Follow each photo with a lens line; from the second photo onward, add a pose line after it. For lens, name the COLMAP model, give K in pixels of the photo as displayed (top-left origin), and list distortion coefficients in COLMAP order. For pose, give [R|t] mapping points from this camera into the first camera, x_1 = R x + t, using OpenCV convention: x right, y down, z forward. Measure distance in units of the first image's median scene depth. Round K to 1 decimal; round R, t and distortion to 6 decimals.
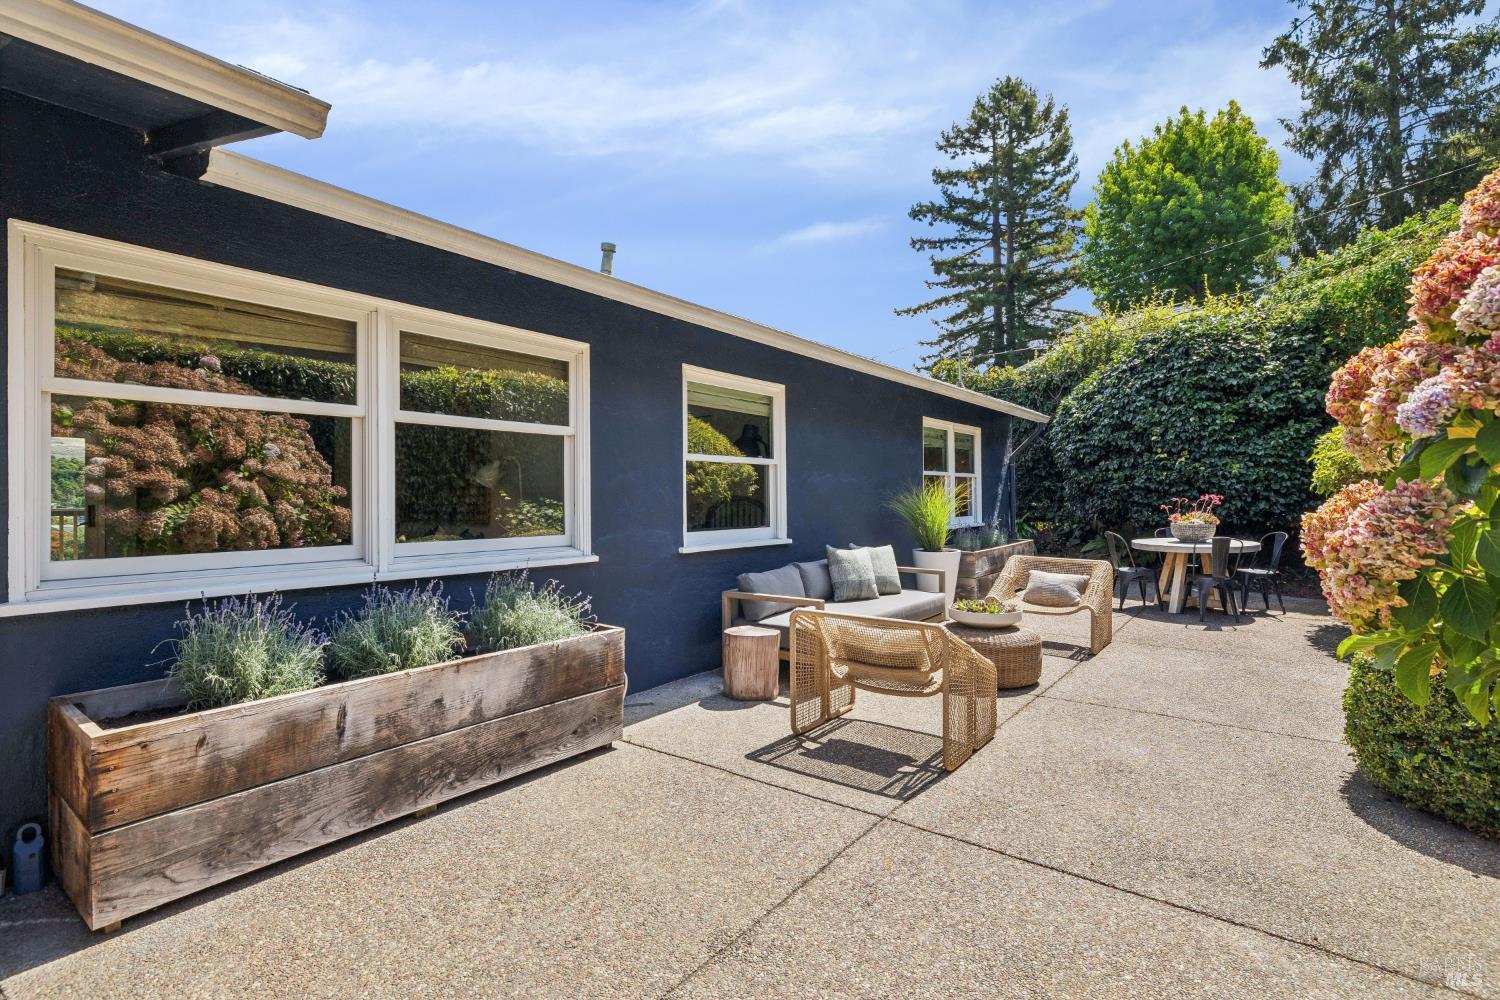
lens RADIAL K [[709.6, 0, 742.1], [0, 709.6, 493.4], [0, 0, 1]] dist [-0.006106, 0.000920]
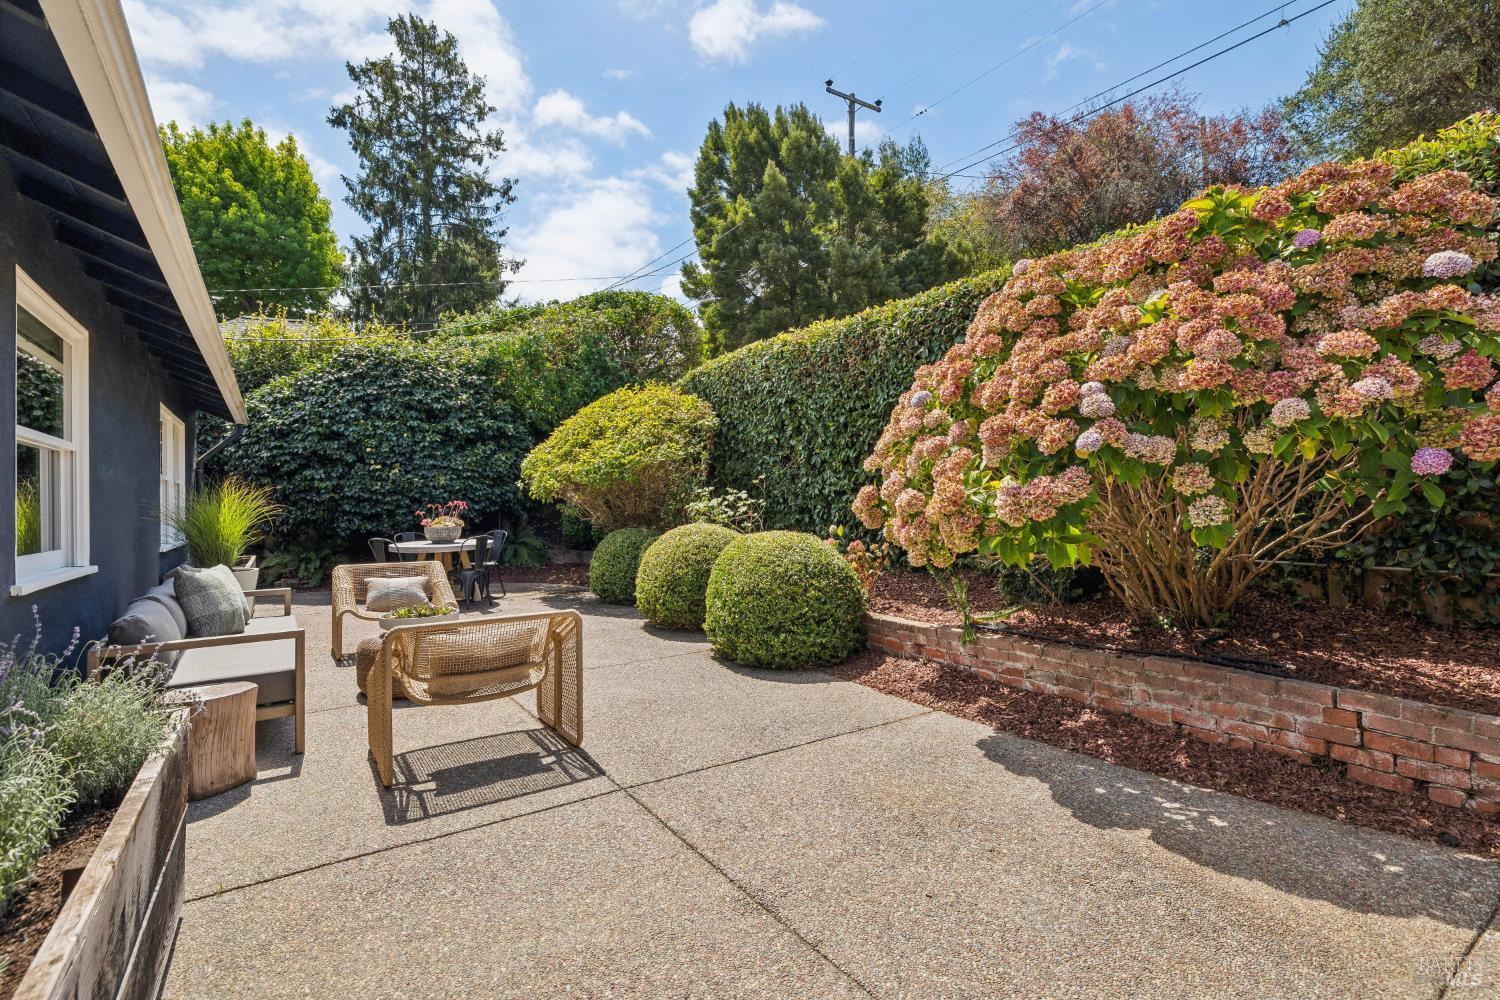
lens RADIAL K [[709.6, 0, 733.9], [0, 709.6, 474.5], [0, 0, 1]] dist [-0.006106, 0.000920]
pose [[0.341572, 0.033071, 0.939274, -0.244496], [0.017275, 0.998991, -0.041456, 0.012568], [-0.939697, 0.030386, 0.340656, 0.155459]]
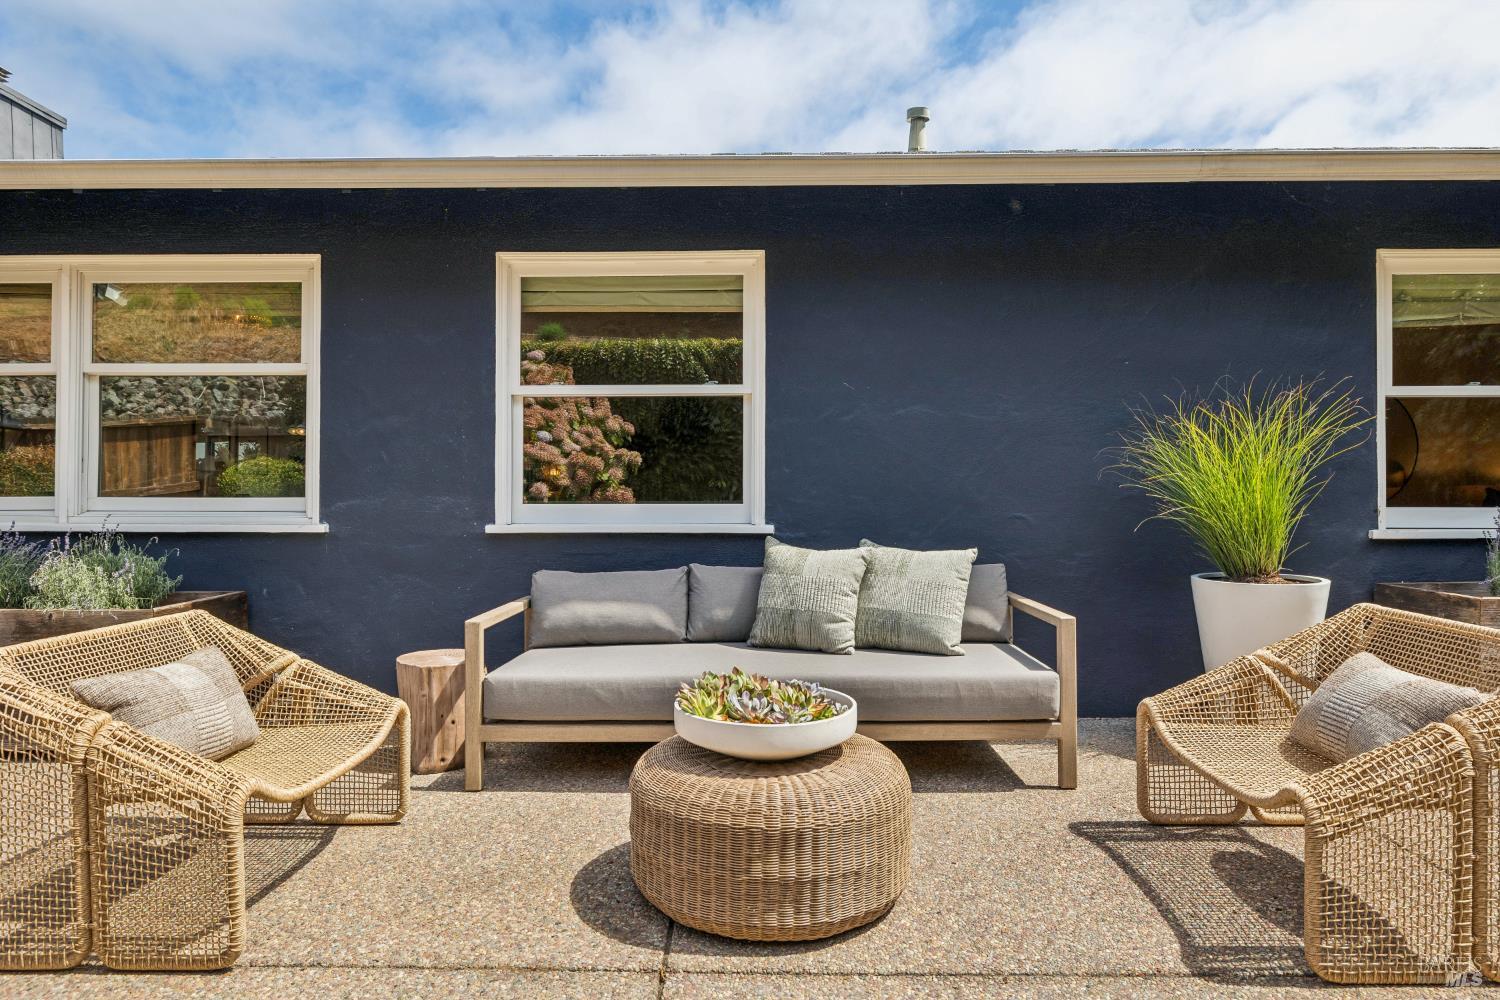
lens RADIAL K [[833.4, 0, 747.1], [0, 833.4, 503.3], [0, 0, 1]] dist [0.002064, -0.003245]
pose [[0.594751, 0.005214, -0.803893, 0.404724], [0.000810, 0.999975, 0.007085, 0.029217], [0.803910, -0.004865, 0.594731, 0.417782]]
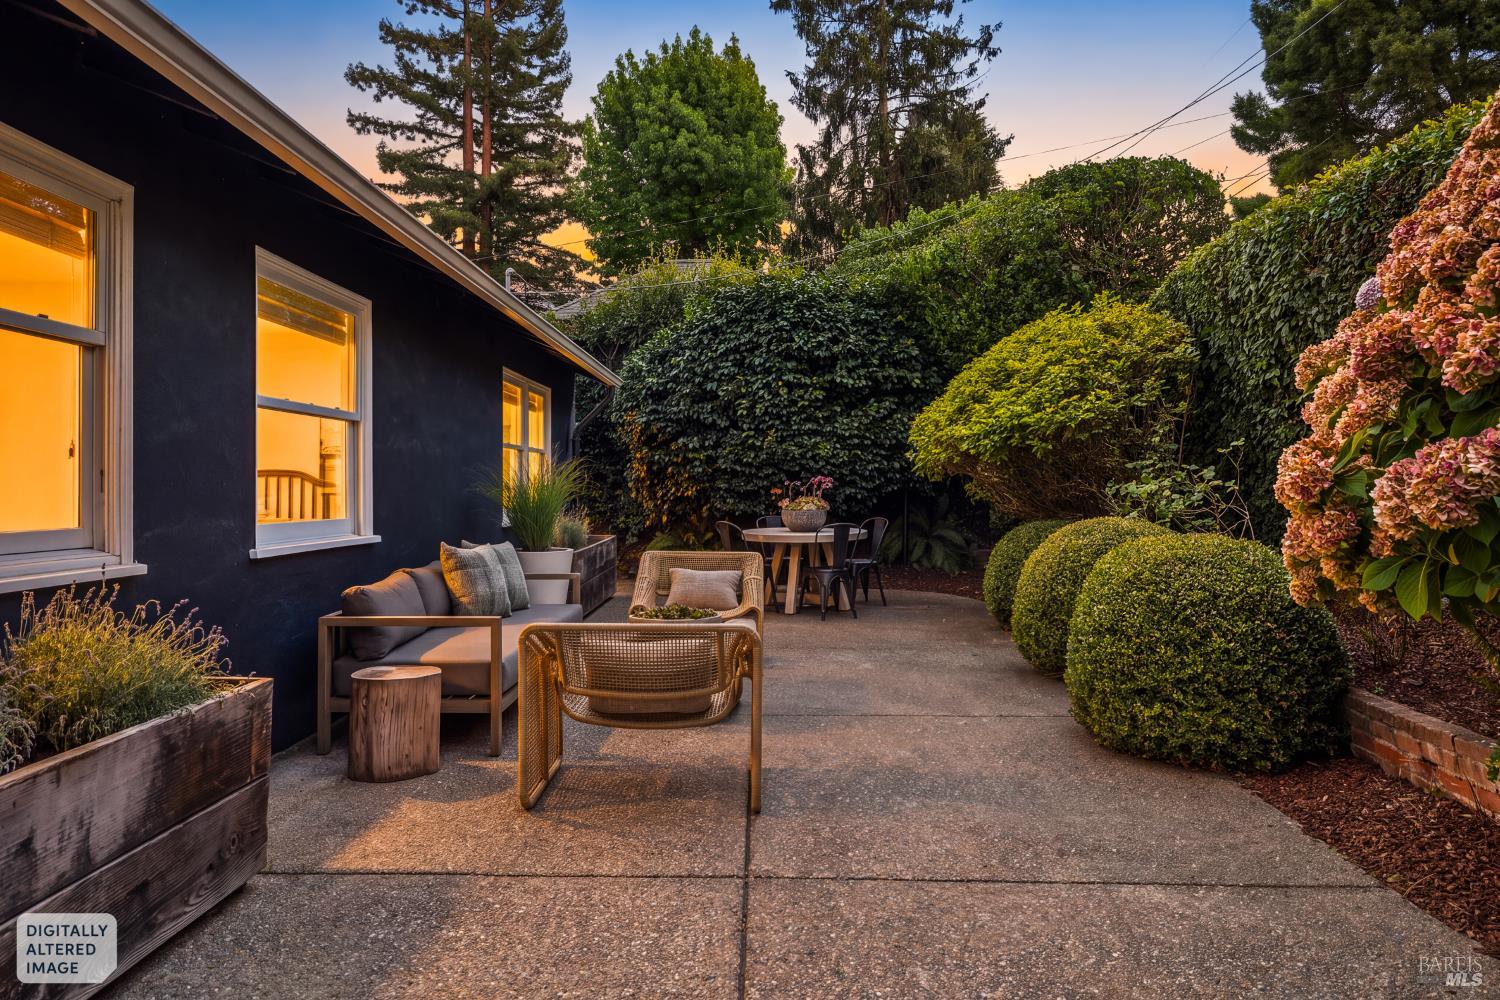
lens RADIAL K [[1000.0, 0, 721.9], [0, 1000.0, 464.8], [0, 0, 1]] dist [0.004523, -0.002442]
pose [[0.815019, 0.014850, 0.579244, -0.147270], [-0.002360, 0.999748, -0.022309, 0.013145], [-0.579430, 0.016815, 0.814849, 0.043684]]
